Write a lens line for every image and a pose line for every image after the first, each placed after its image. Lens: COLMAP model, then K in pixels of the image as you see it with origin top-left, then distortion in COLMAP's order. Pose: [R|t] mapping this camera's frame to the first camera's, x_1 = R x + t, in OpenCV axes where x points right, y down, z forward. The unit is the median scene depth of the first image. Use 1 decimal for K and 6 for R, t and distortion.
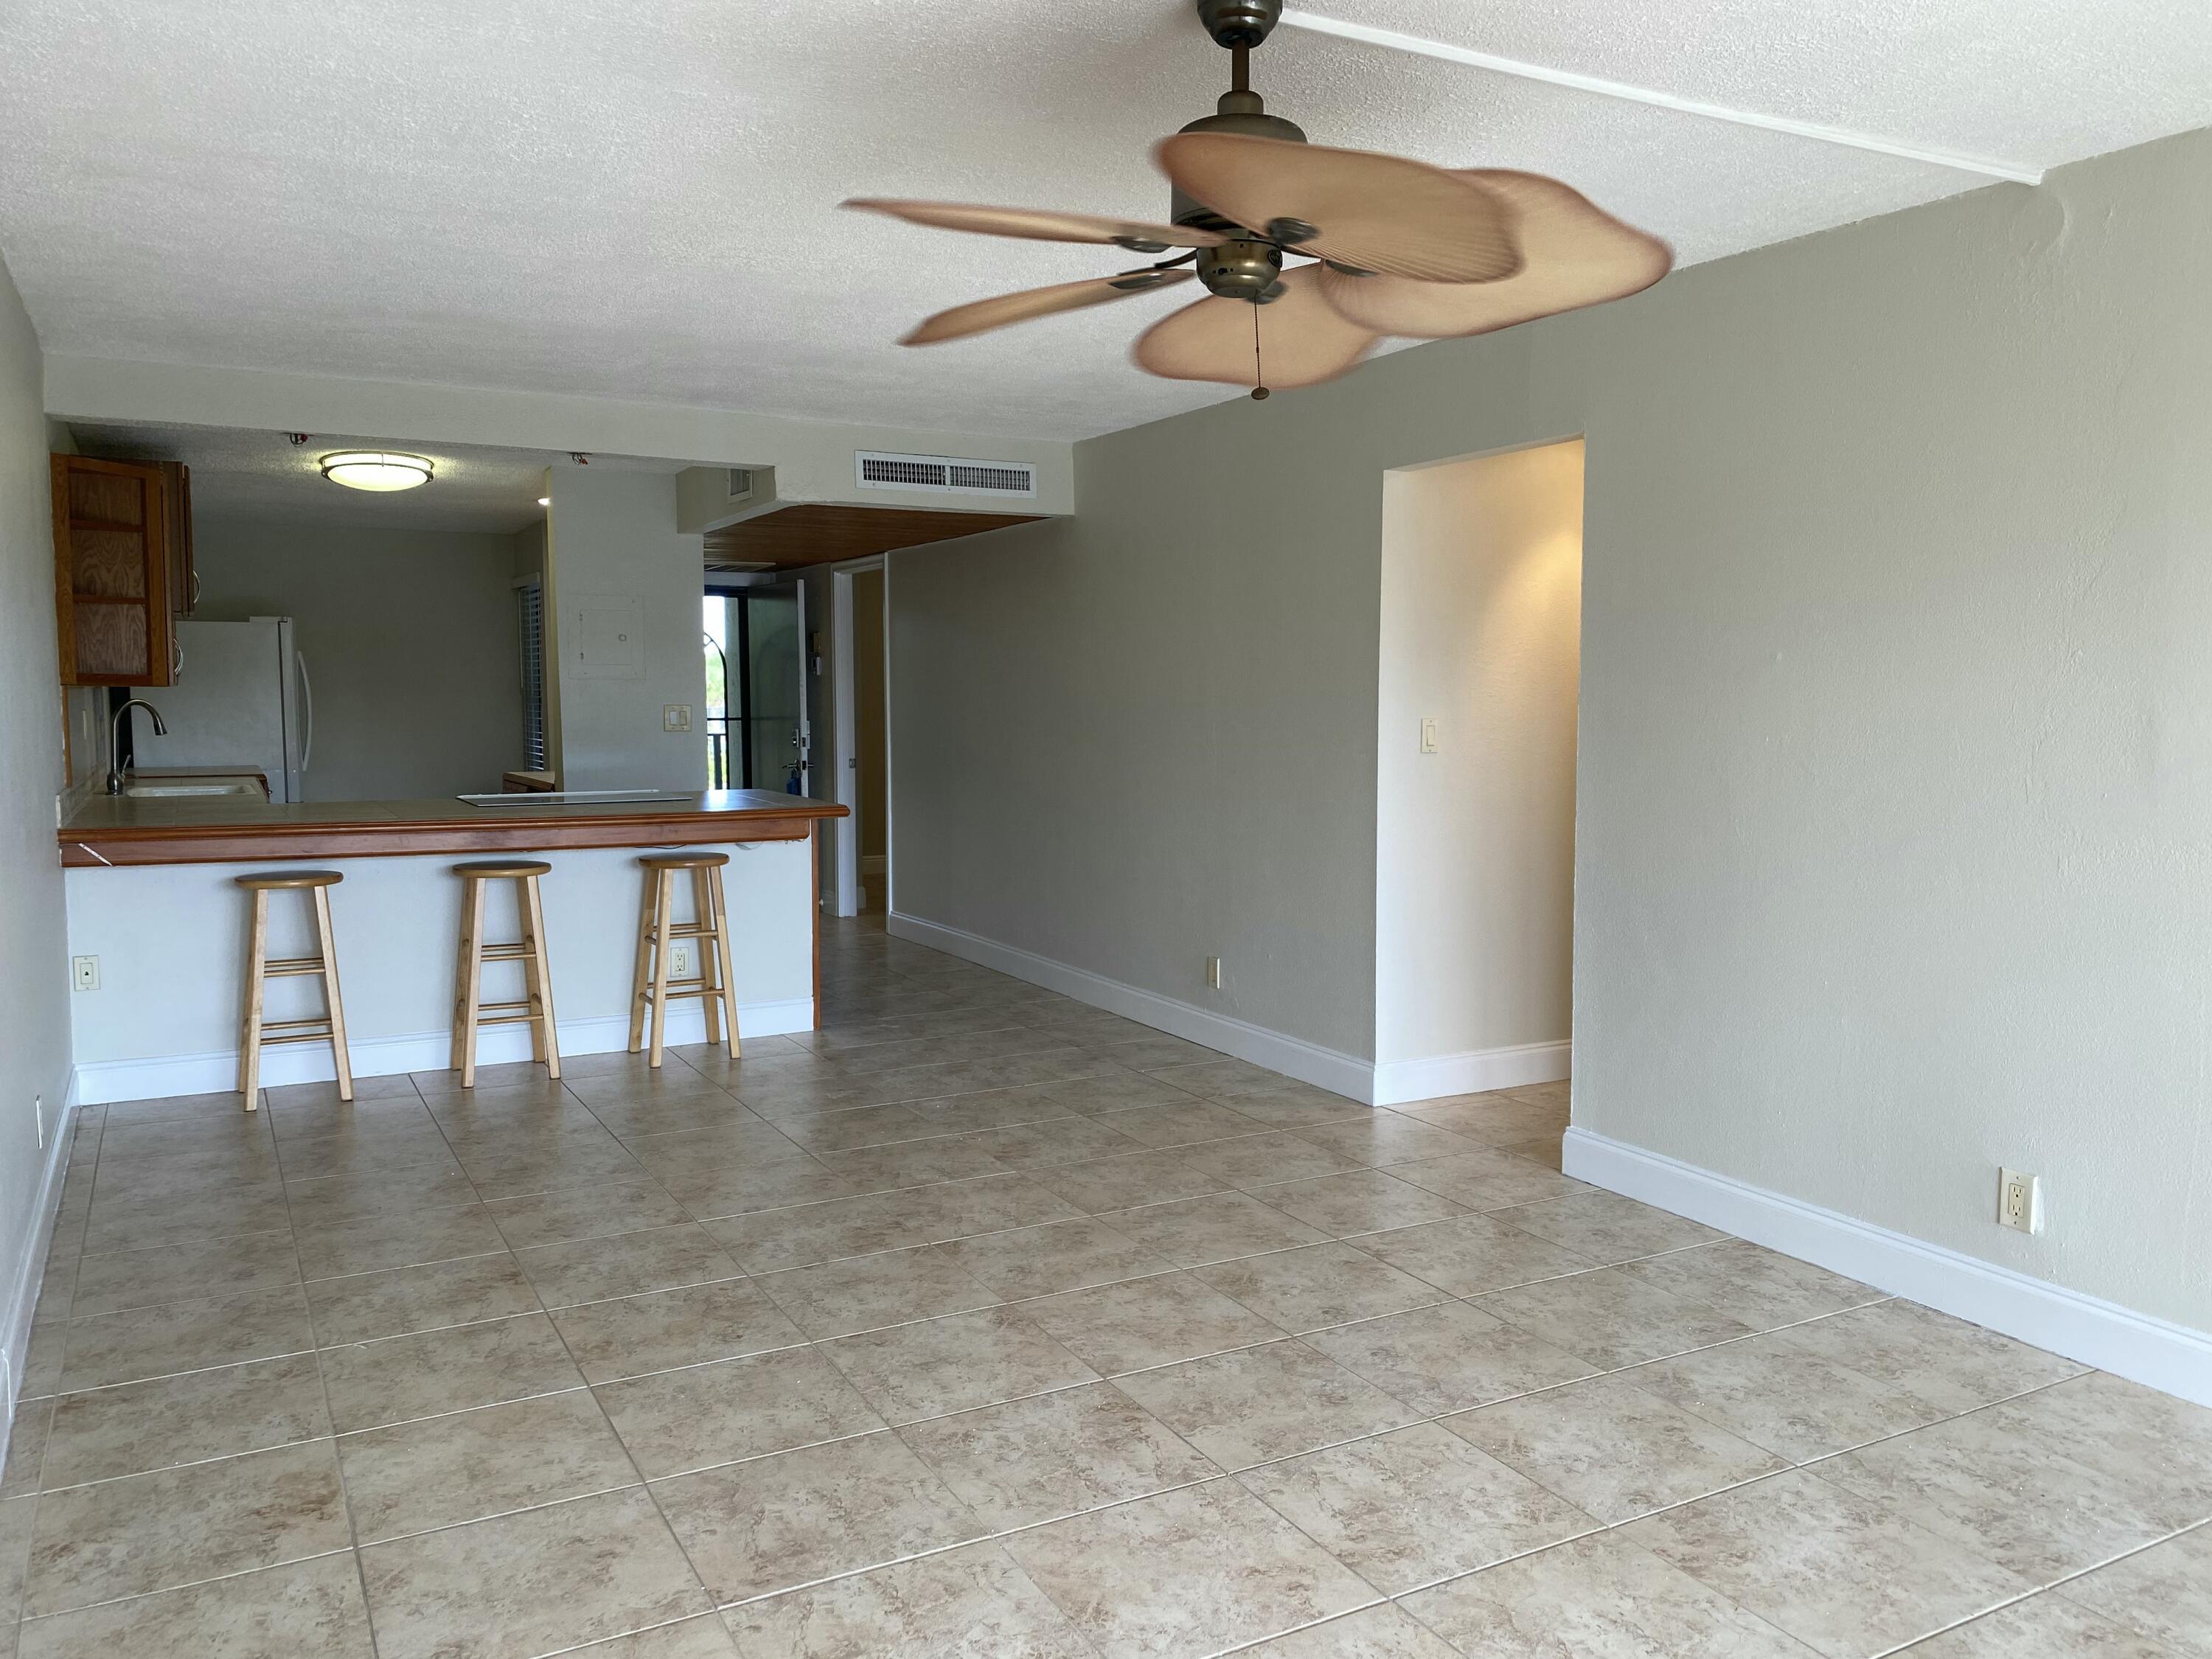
lens RADIAL K [[1684.2, 0, 1107.0], [0, 1684.2, 827.2], [0, 0, 1]] dist [0.055360, -0.077880]
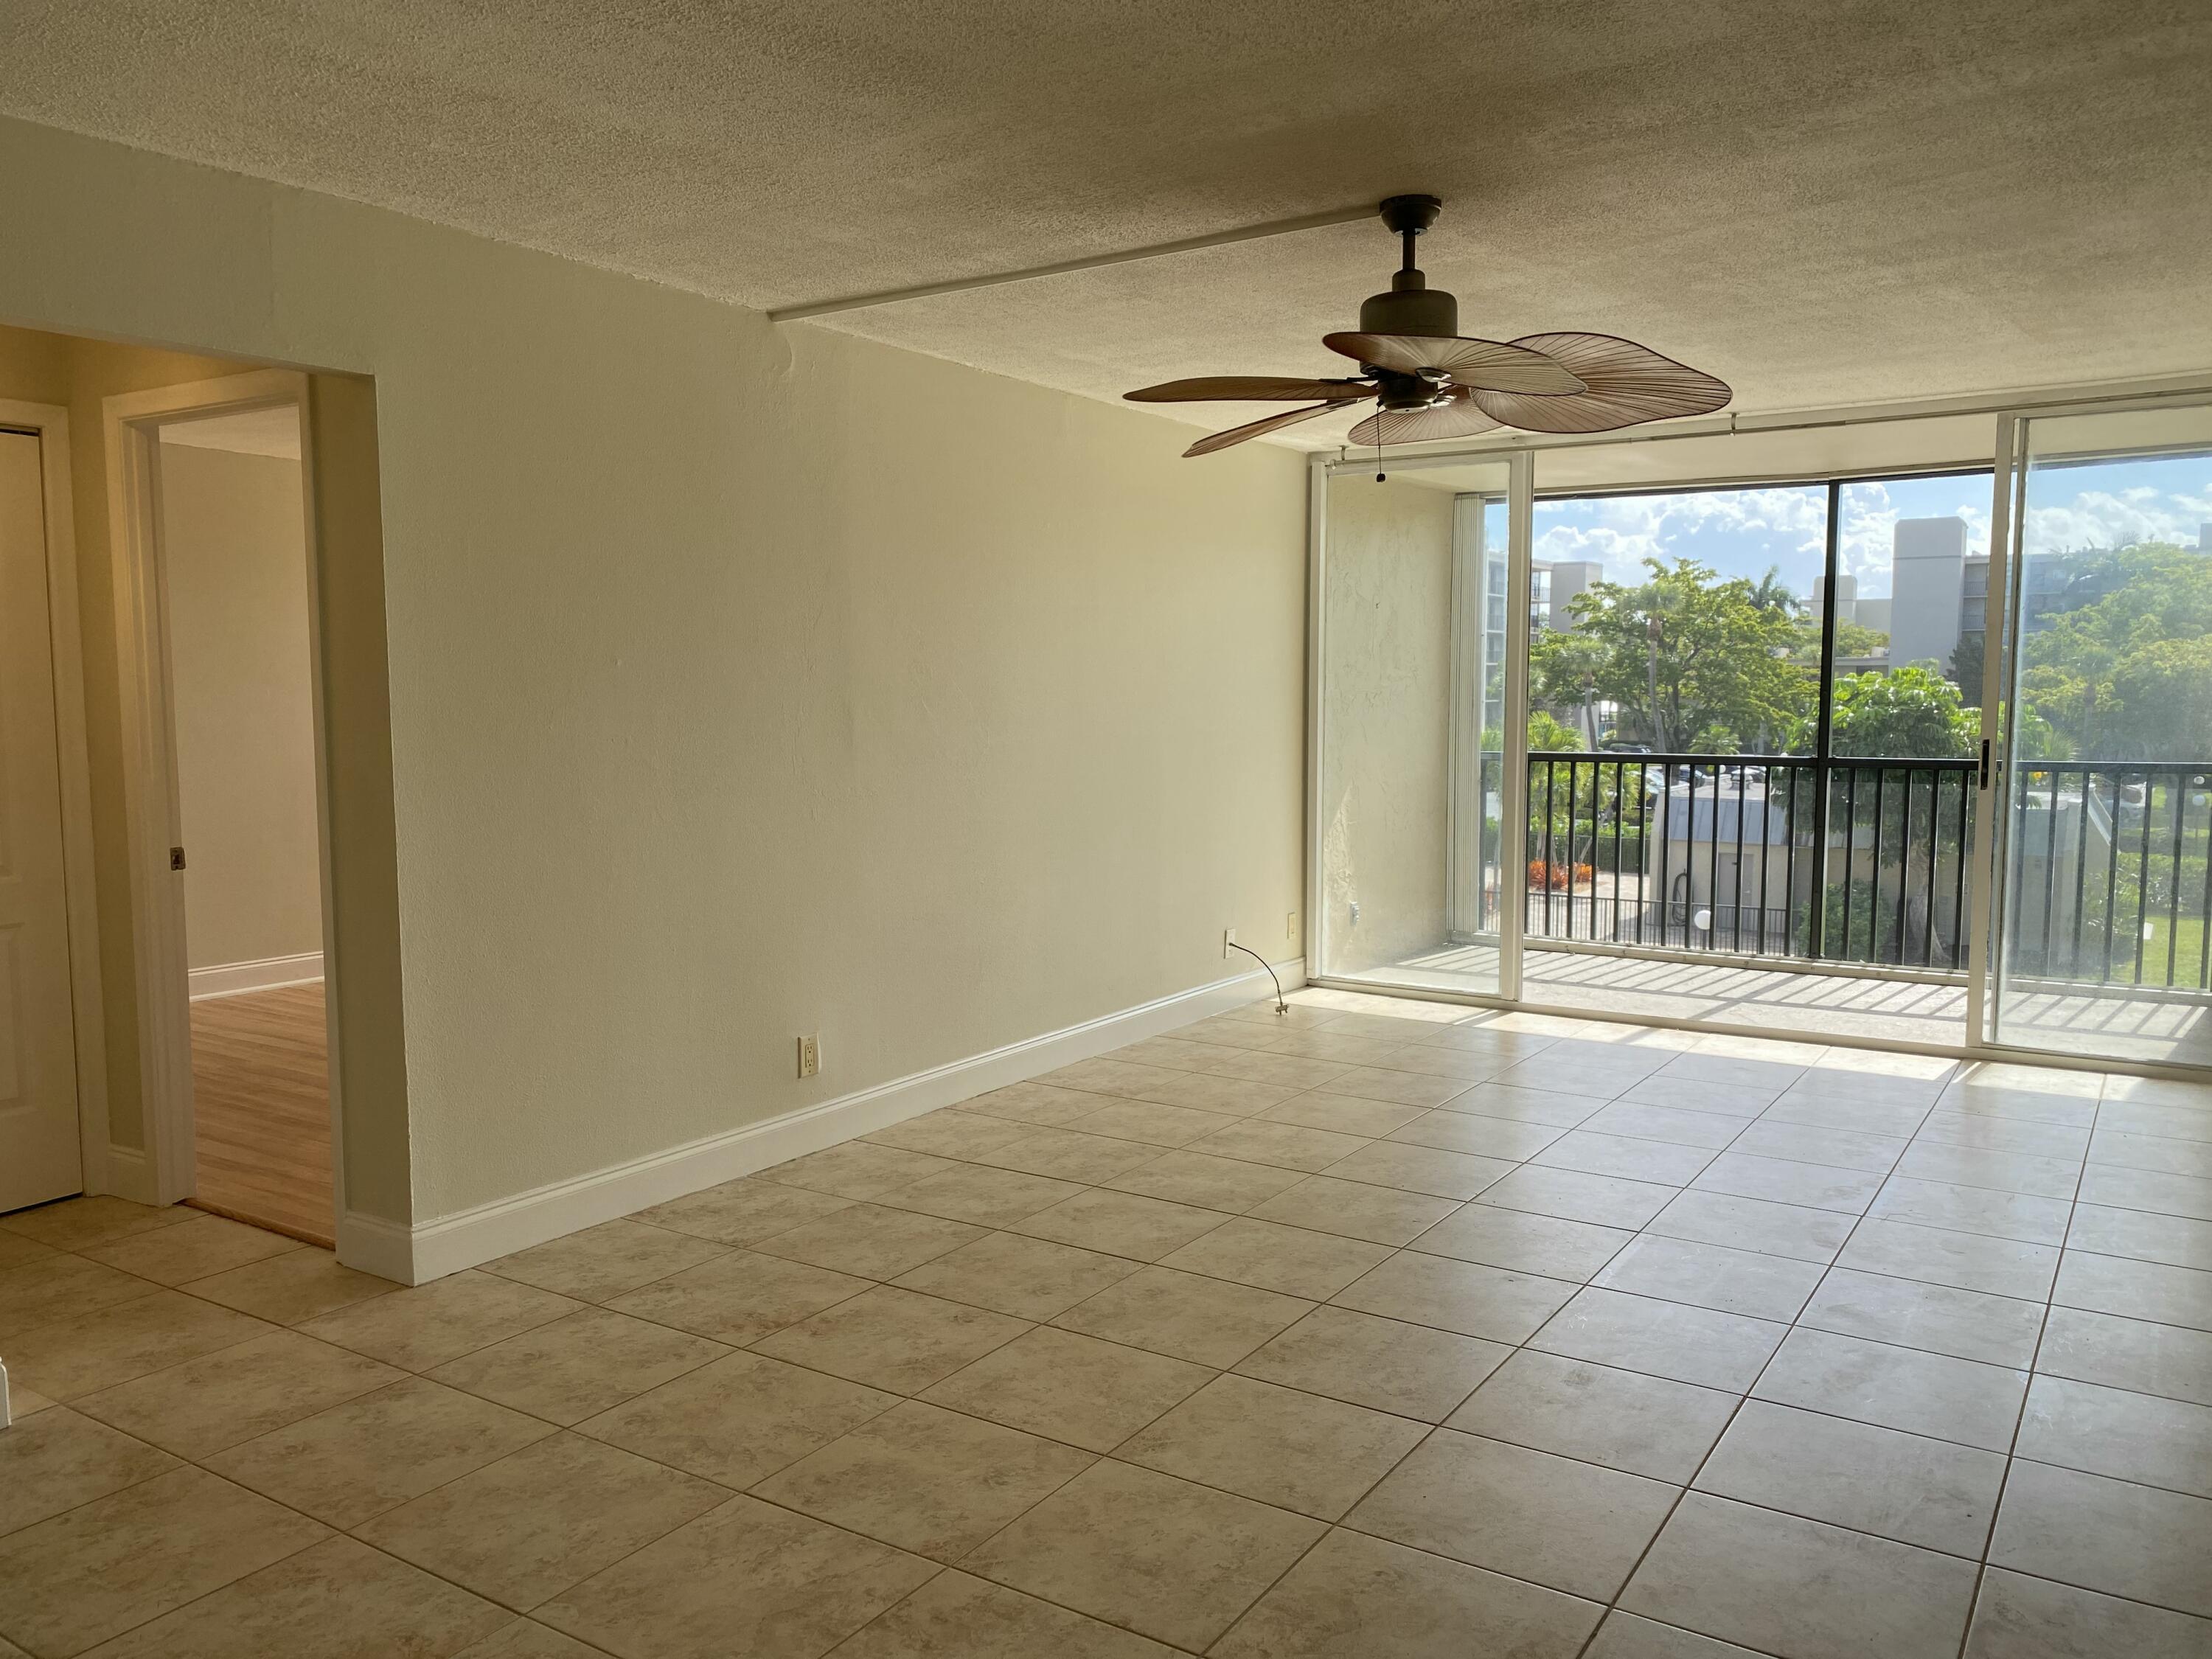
lens RADIAL K [[1684.2, 0, 1091.8], [0, 1684.2, 838.1], [0, 0, 1]] dist [0.055360, -0.077880]
pose [[-0.479513, -0.078487, 0.874018, -0.580838], [0.075684, 0.988582, 0.130297, -0.091065], [-0.874265, 0.128628, -0.468097, 1.056669]]
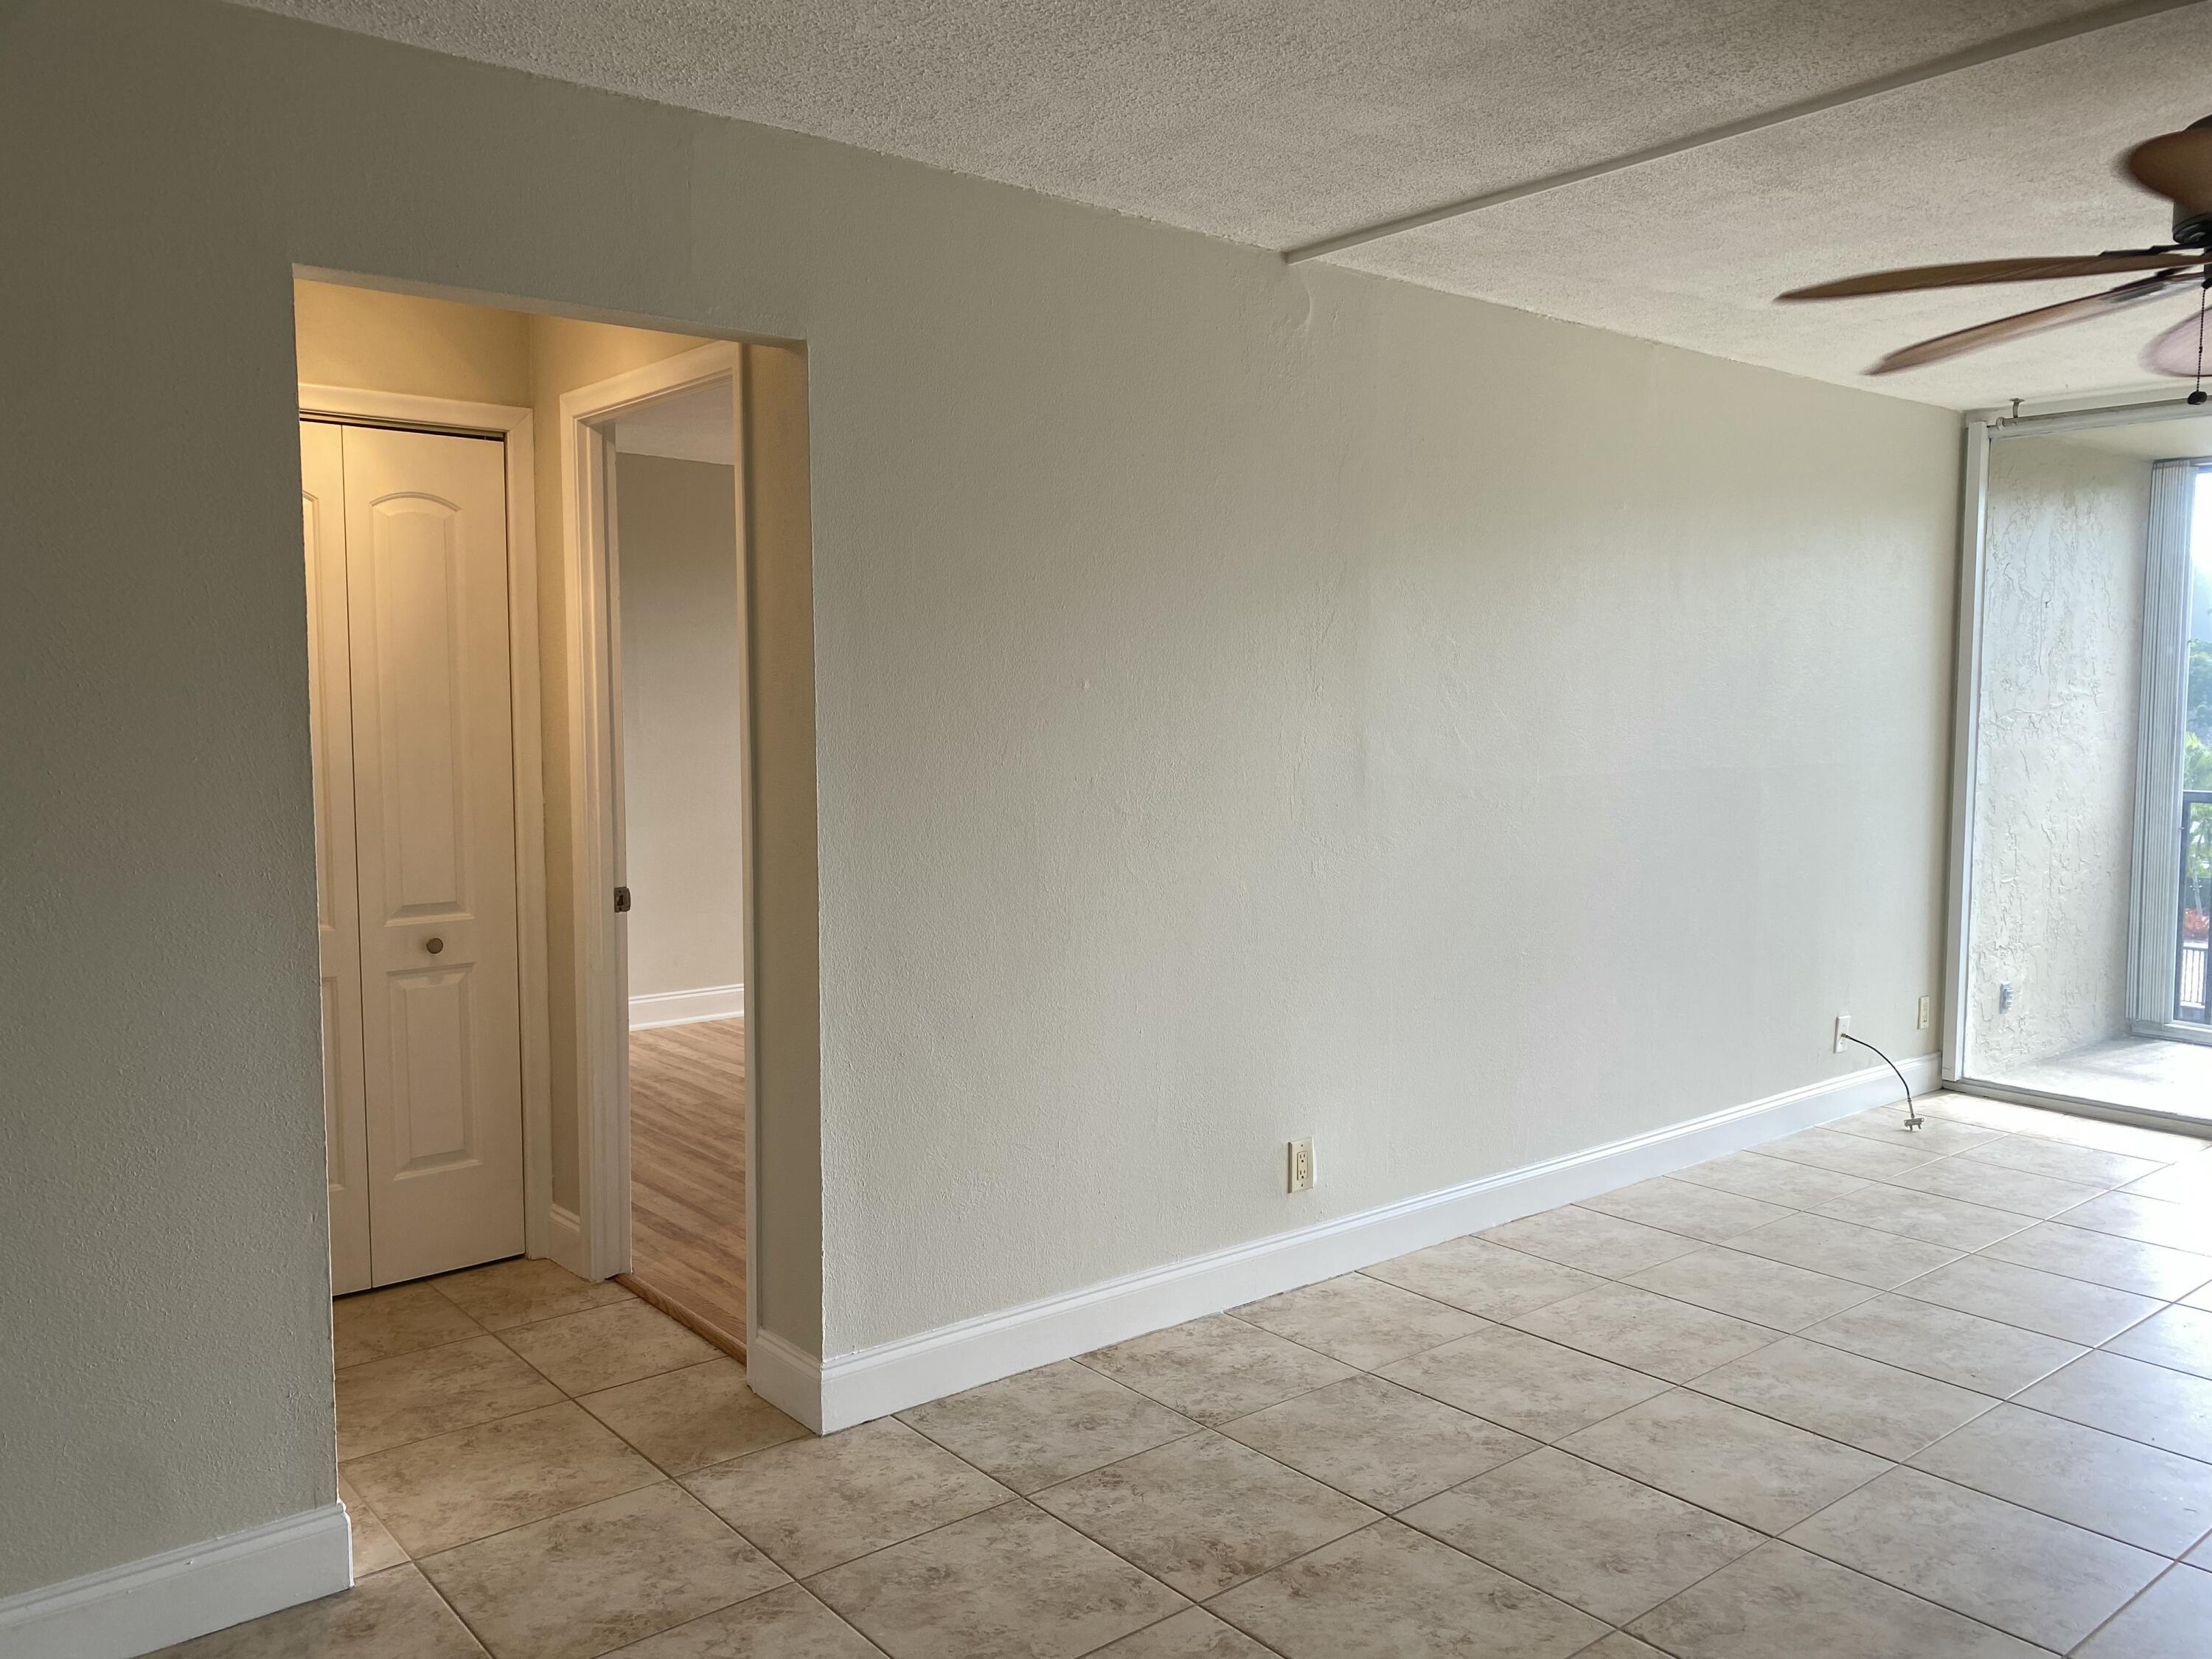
lens RADIAL K [[1684.2, 0, 1077.2], [0, 1684.2, 835.9], [0, 0, 1]] dist [0.055360, -0.077880]
pose [[-0.189192, -0.080189, 0.978660, -0.392509], [0.081475, 0.991941, 0.097028, -0.091238], [-0.978554, 0.098093, -0.181134, 0.987192]]
